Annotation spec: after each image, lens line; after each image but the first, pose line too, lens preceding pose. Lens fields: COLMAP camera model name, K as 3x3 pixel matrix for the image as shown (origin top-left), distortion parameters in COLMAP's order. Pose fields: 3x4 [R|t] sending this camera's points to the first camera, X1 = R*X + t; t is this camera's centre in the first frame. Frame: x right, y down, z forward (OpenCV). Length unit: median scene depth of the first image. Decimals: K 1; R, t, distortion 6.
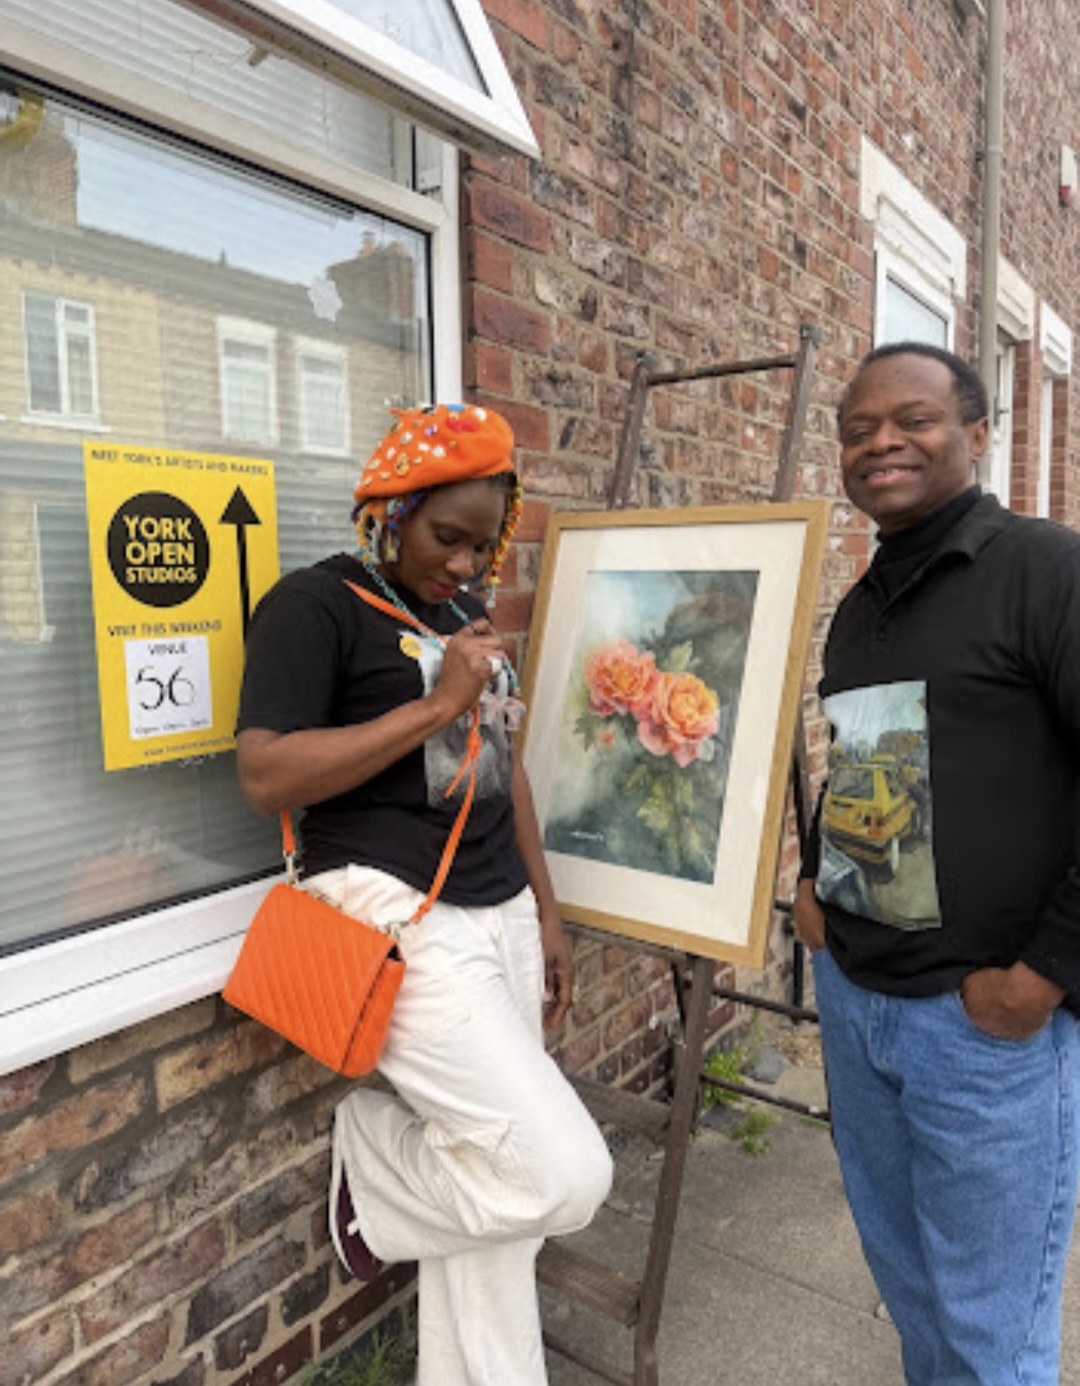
lens RADIAL K [[976.0, 0, 539.2], [0, 976.0, 686.8], [0, 0, 1]] dist [-0.007813, -0.002090]
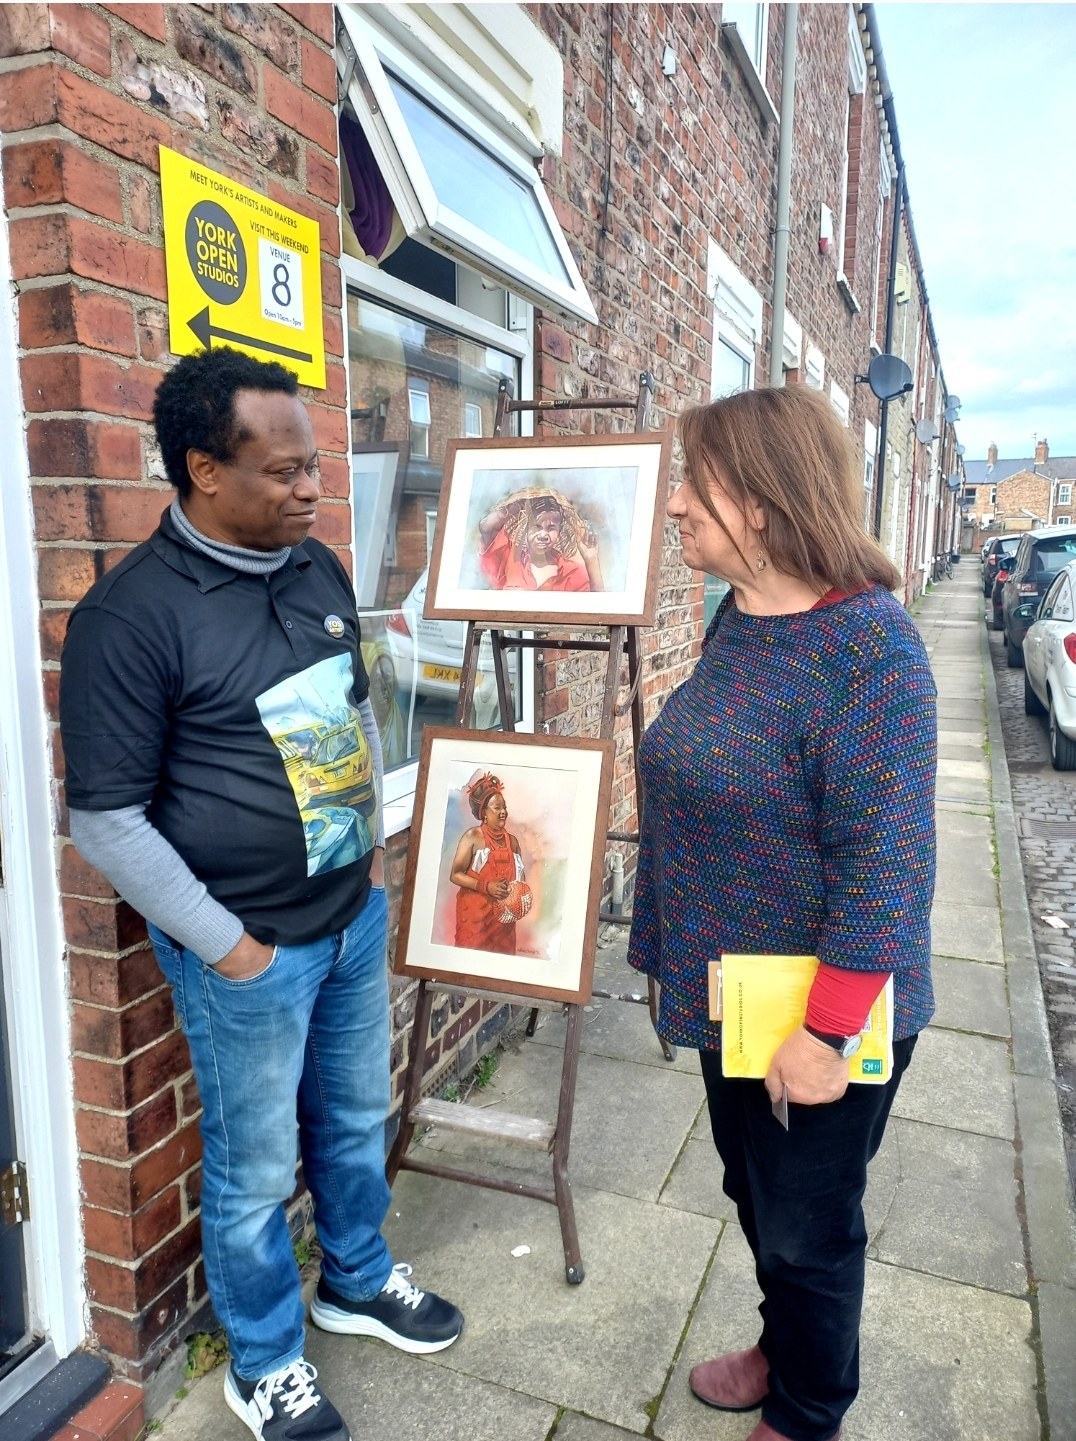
lens RADIAL K [[1066.3, 0, 539.8], [0, 1066.3, 723.2], [0, 0, 1]] dist [0.002216, -0.000921]
pose [[0.963159, -0.023583, 0.267896, -0.326325], [0.007247, 0.998062, 0.061804, 0.017585], [-0.268834, -0.057586, 0.961463, -0.427972]]
